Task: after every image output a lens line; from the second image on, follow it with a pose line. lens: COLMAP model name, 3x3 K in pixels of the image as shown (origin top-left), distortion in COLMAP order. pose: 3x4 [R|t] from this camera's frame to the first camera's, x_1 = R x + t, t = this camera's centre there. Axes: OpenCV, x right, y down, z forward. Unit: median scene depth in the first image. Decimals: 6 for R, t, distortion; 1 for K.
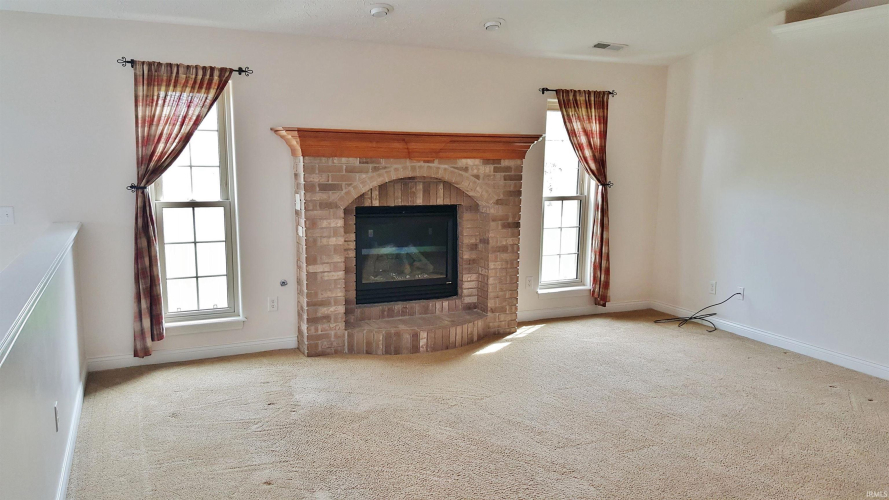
lens RADIAL K [[662.3, 0, 445.5], [0, 662.3, 256.9], [0, 0, 1]] dist [0.082847, -0.126128]
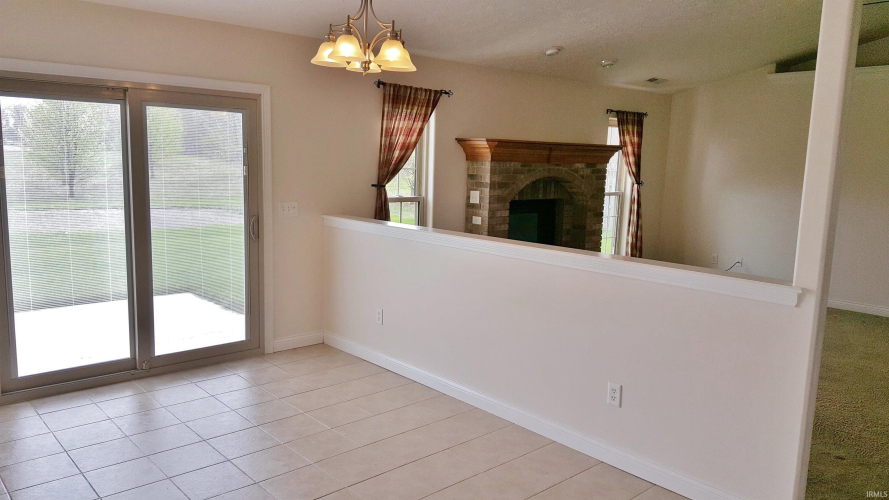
lens RADIAL K [[662.3, 0, 439.4], [0, 662.3, 246.8], [0, 0, 1]] dist [0.082847, -0.126128]
pose [[0.957288, -0.028683, 0.287709, -0.589583], [0.034150, 0.999319, -0.014002, 0.023778], [-0.287111, 0.023229, 0.957615, -0.158656]]
